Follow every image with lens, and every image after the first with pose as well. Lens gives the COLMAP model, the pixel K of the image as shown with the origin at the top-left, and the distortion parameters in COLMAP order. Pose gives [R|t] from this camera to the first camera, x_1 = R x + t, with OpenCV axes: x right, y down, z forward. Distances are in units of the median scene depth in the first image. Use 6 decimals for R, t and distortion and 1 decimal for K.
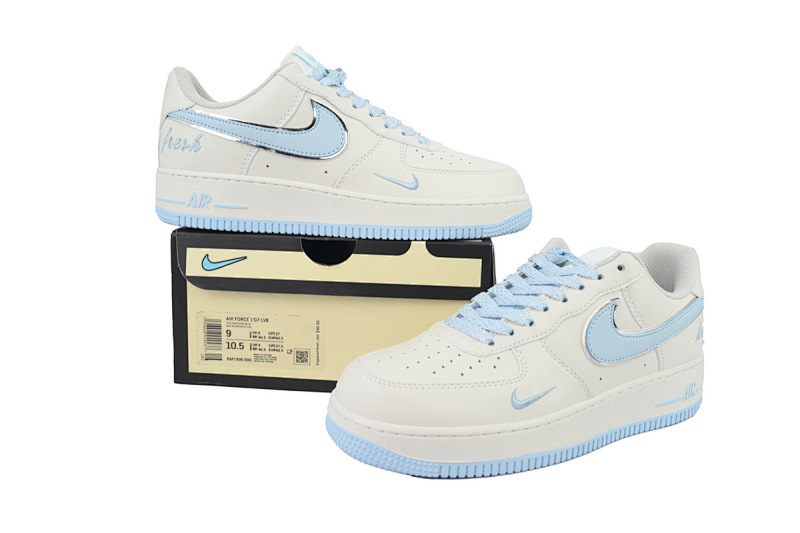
lens RADIAL K [[699.8, 0, 401.3], [0, 699.8, 272.8], [0, 0, 1]] dist [0.015991, -0.004184]
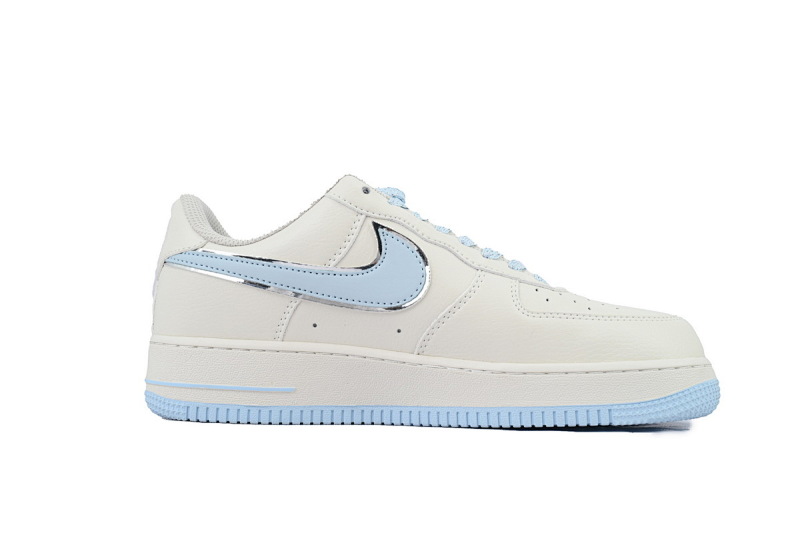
lens RADIAL K [[790.1, 0, 400.7], [0, 790.1, 264.5], [0, 0, 1]] dist [-0.015686, 0.000000]
pose [[0.959297, -0.075558, -0.272103, 0.099223], [0.005822, 0.968628, -0.248446, -0.024466], [0.282338, 0.236749, 0.929642, 0.335820]]
